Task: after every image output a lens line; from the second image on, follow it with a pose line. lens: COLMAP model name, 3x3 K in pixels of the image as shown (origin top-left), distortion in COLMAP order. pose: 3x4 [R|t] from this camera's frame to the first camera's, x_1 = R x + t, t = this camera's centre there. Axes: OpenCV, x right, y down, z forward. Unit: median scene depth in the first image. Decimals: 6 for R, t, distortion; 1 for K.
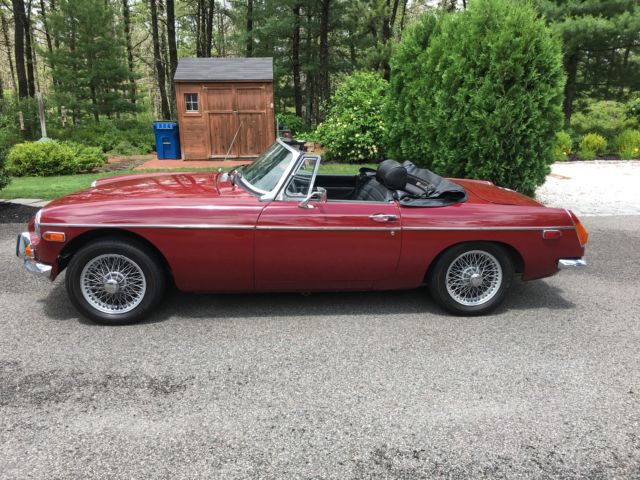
lens RADIAL K [[542.7, 0, 317.9], [0, 542.7, 260.2], [0, 0, 1]] dist [0.107657, -0.145896]
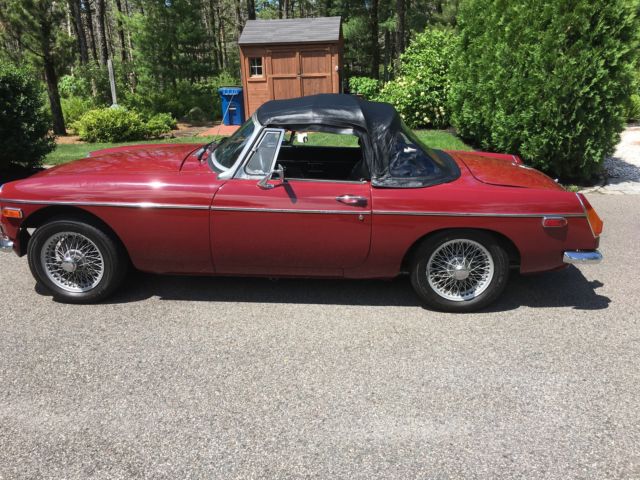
lens RADIAL K [[542.7, 0, 317.9], [0, 542.7, 260.2], [0, 0, 1]] dist [0.107657, -0.145896]
pose [[0.985236, 0.039089, -0.166680, 0.219918], [-0.028071, 0.997293, 0.067954, -0.038620], [0.168885, -0.062272, 0.983667, 0.106012]]
